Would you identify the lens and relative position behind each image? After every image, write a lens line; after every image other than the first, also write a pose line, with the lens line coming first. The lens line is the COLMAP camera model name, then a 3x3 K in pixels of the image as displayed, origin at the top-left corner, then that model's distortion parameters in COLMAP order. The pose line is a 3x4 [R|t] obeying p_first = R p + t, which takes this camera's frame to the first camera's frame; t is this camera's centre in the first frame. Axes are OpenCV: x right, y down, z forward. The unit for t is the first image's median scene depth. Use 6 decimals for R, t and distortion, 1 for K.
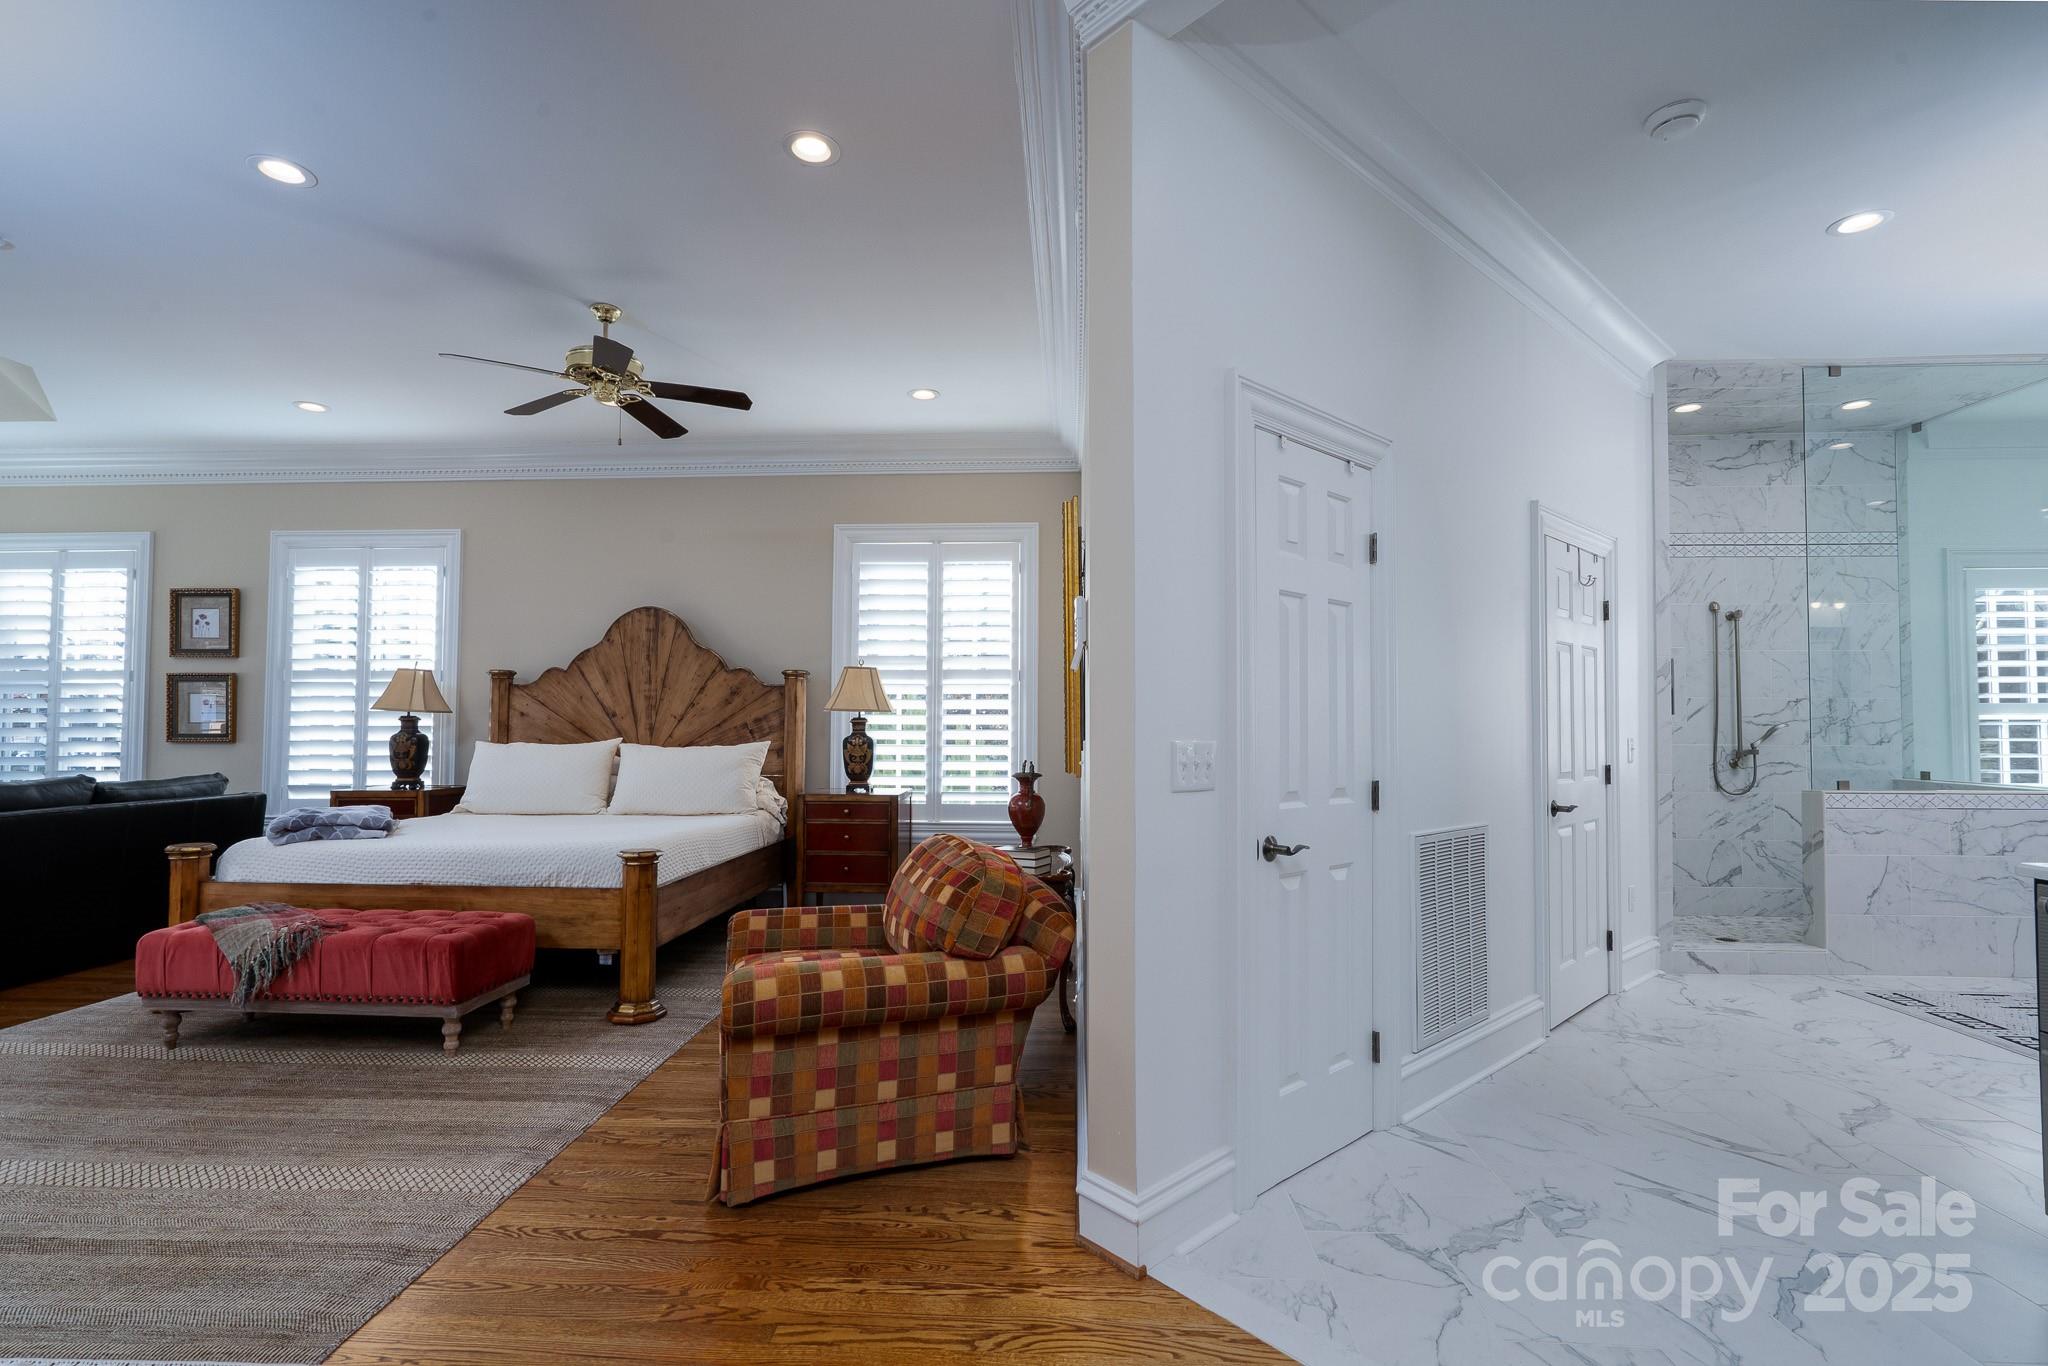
lens RADIAL K [[936.1, 0, 1016.9], [0, 936.1, 707.2], [0, 0, 1]] dist [-0.001064, 0.000653]
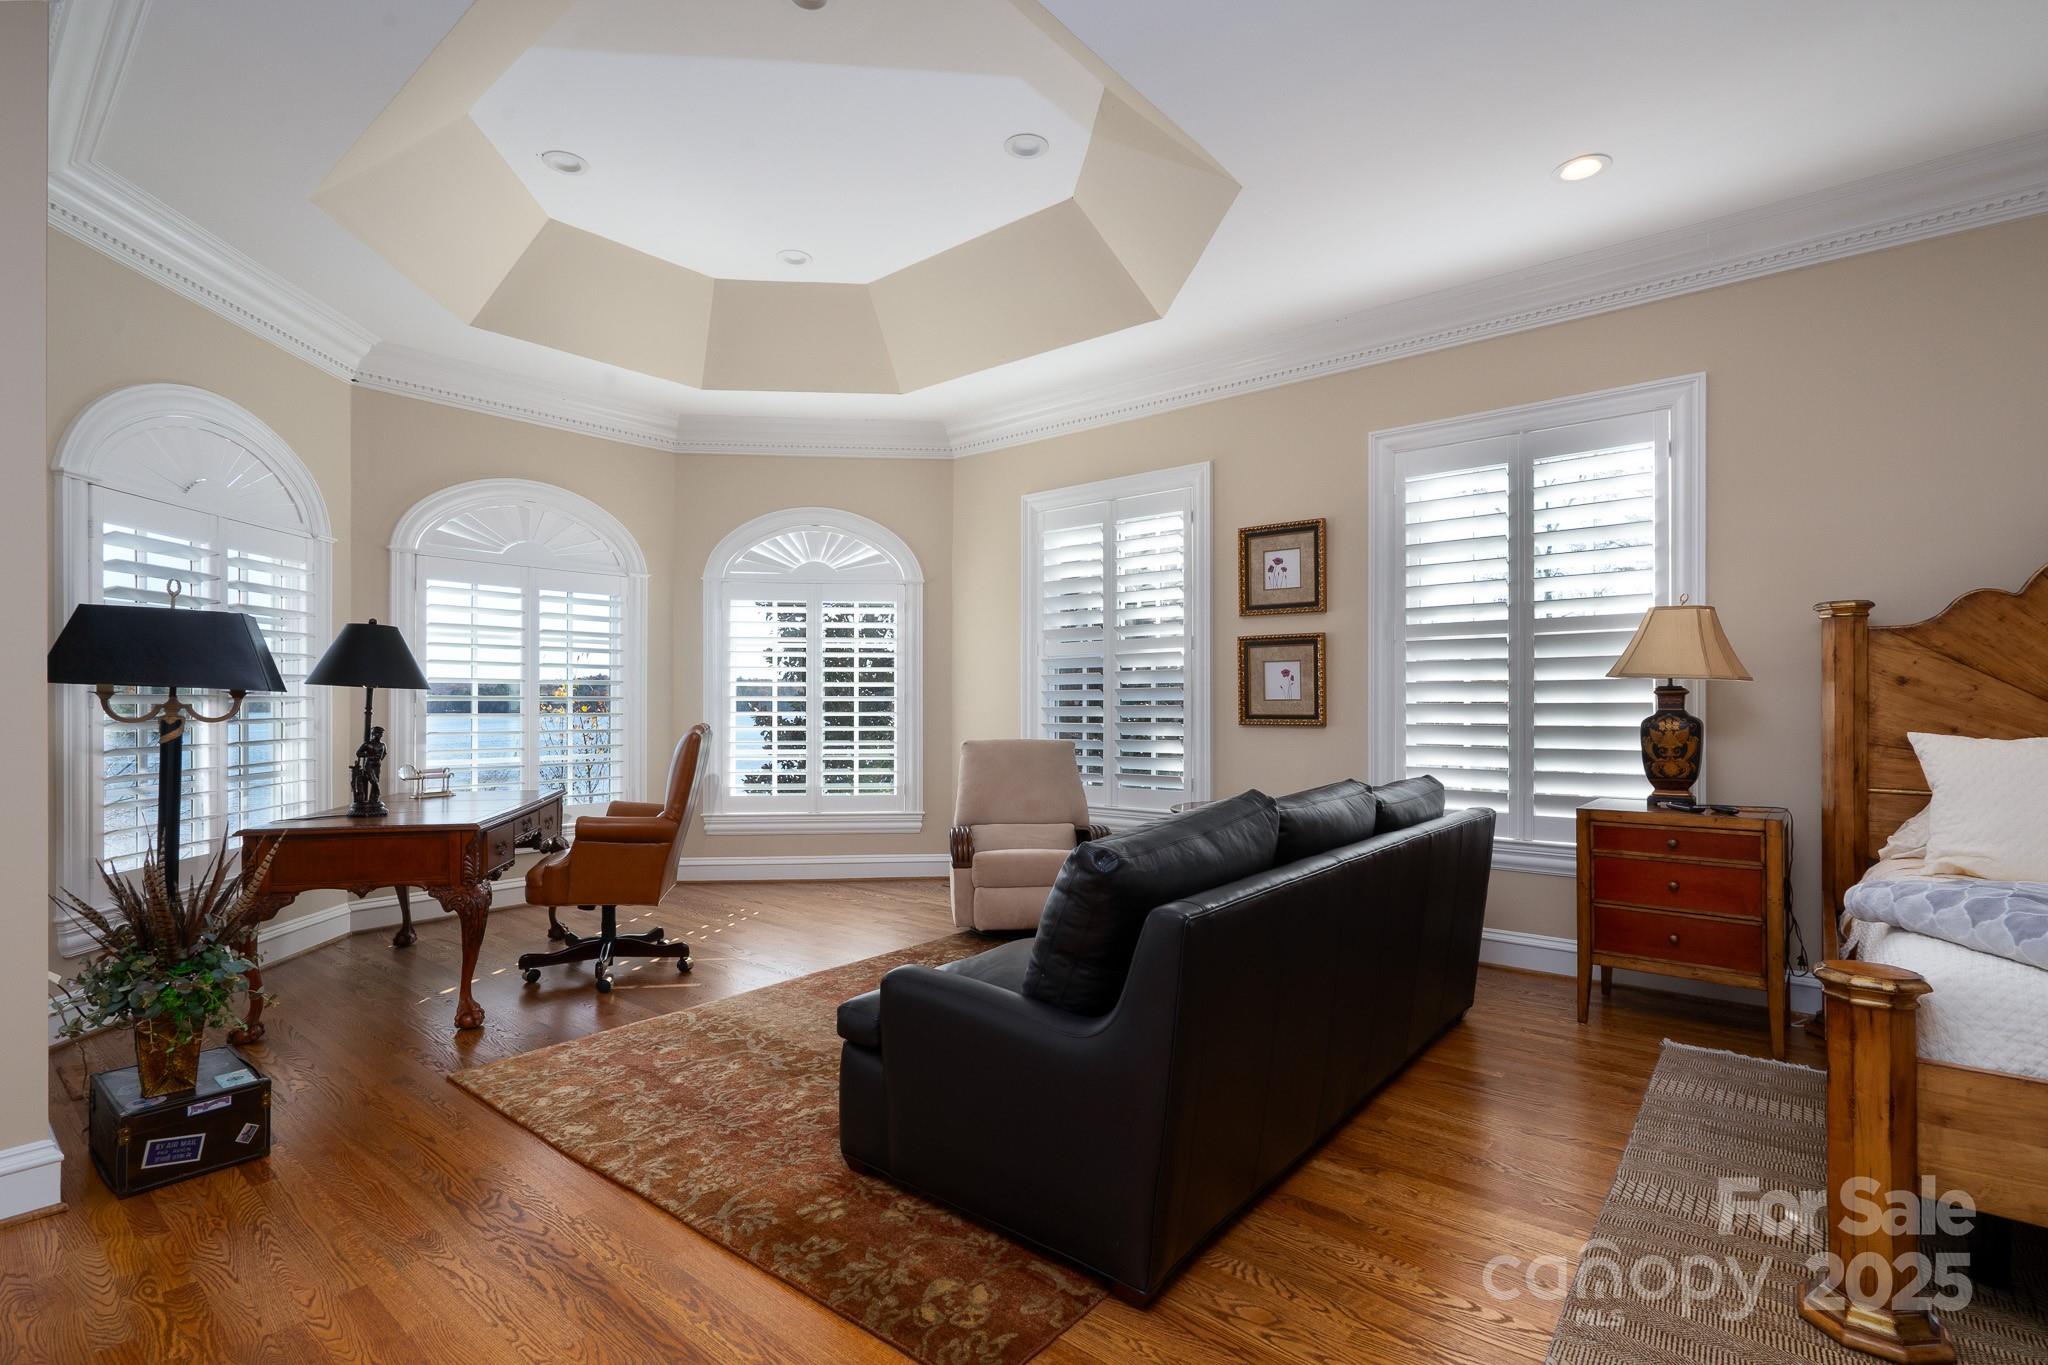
lens RADIAL K [[948.0, 0, 1013.6], [0, 948.0, 694.3], [0, 0, 1]] dist [0.000261, 0.000339]
pose [[0.805208, -0.008930, -0.592925, -0.648061], [0.015808, 0.999855, 0.006408, 0.004179], [0.592782, -0.014533, 0.805232, 0.272459]]
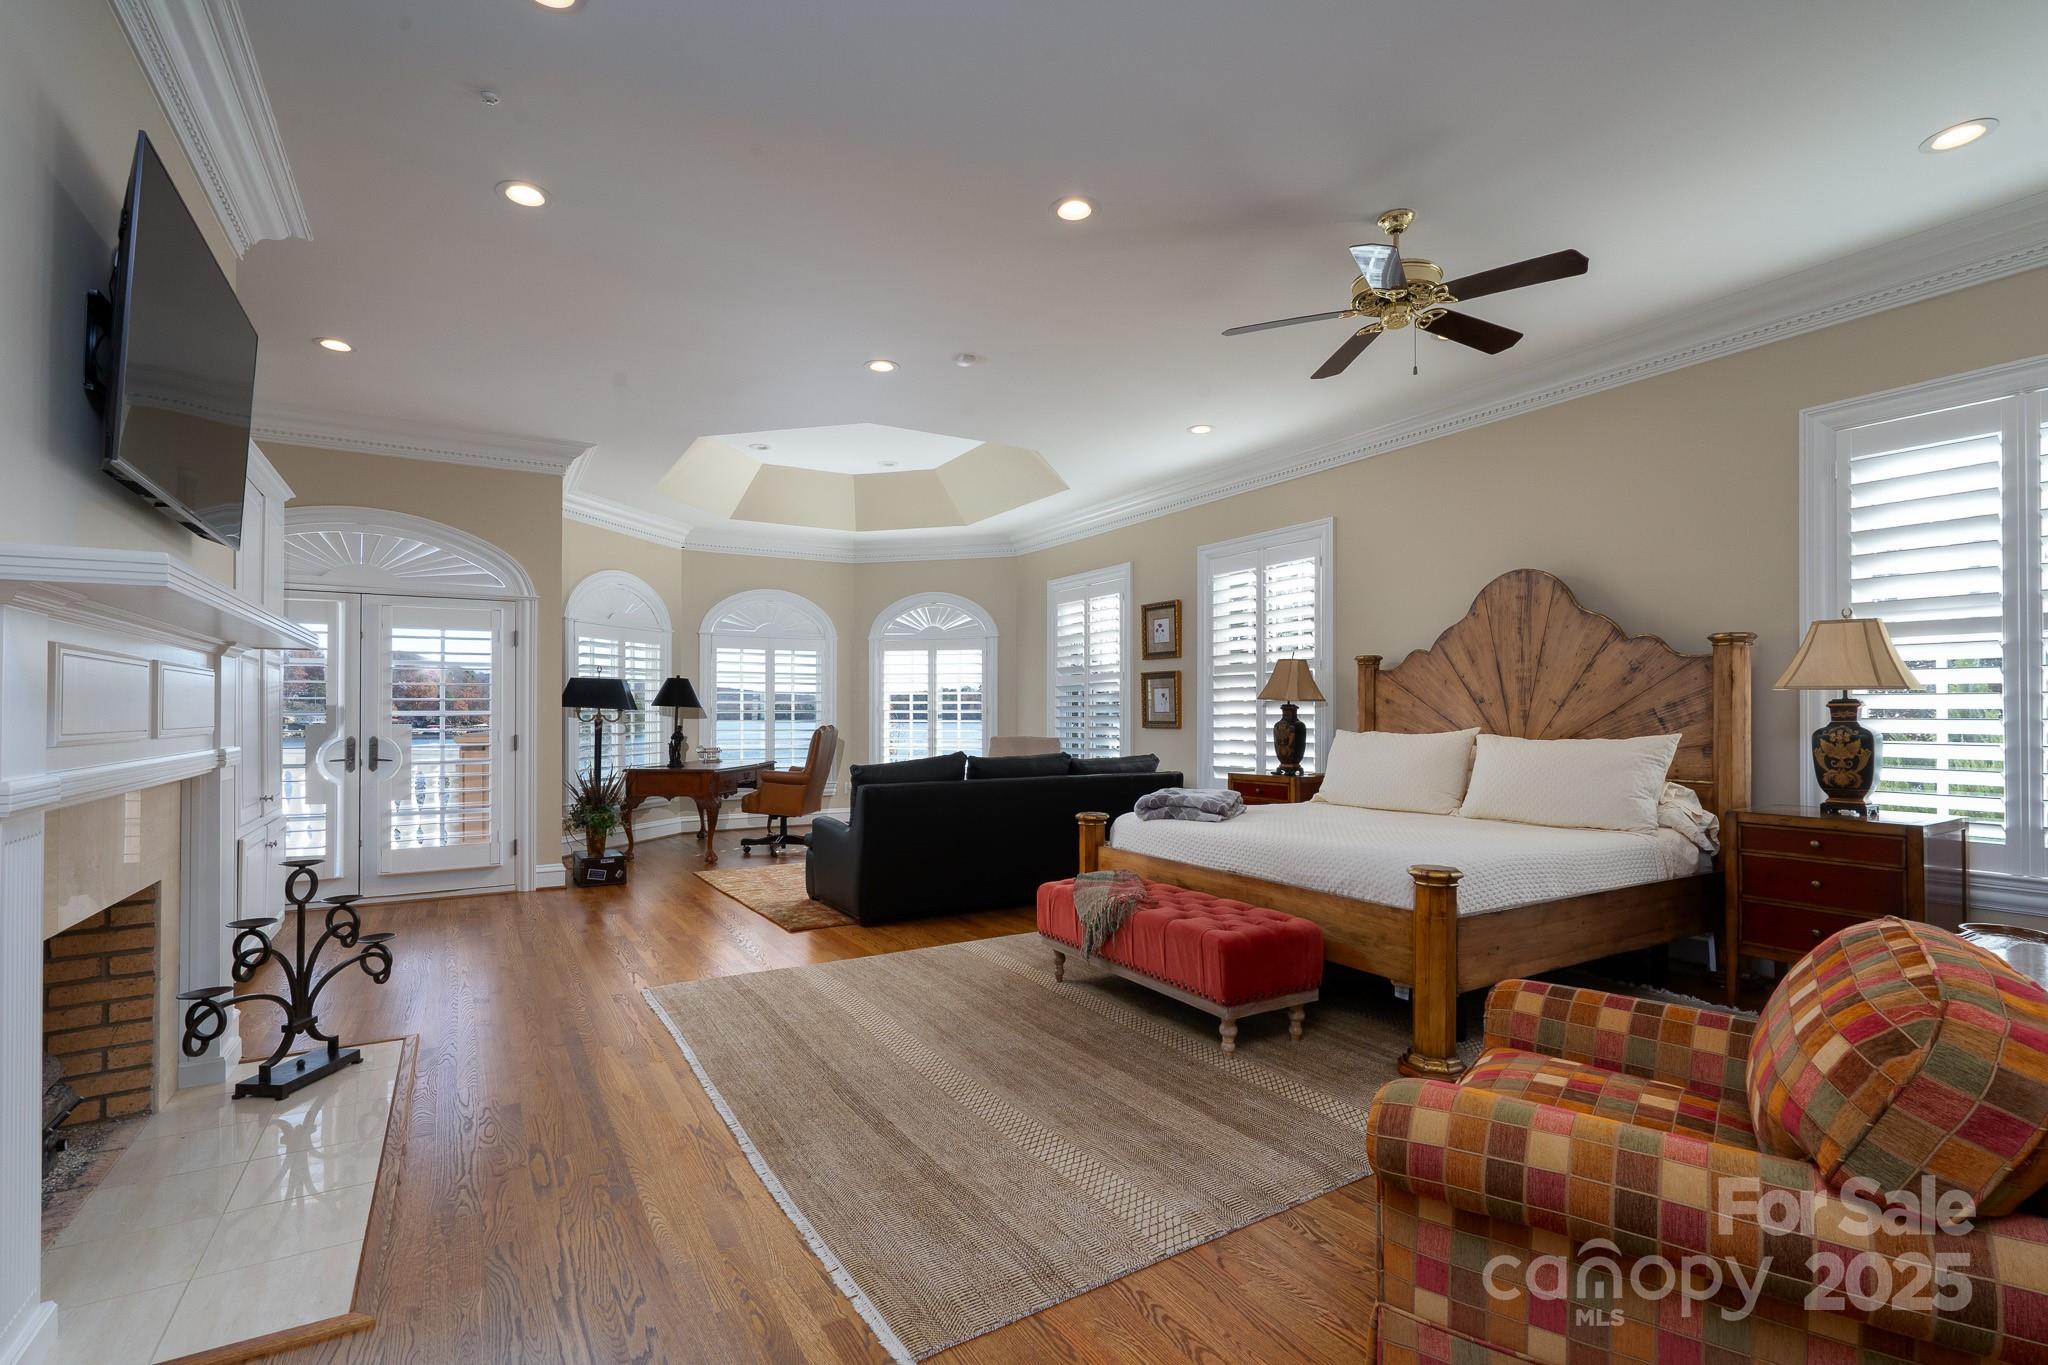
lens RADIAL K [[936.1, 0, 1016.9], [0, 936.1, 706.7], [0, 0, 1]] dist [-0.001064, 0.000653]
pose [[0.562501, -0.009678, -0.826740, 0.042064], [0.020228, 0.999793, 0.002060, 0.003557], [0.826549, -0.017882, 0.562580, 0.170273]]
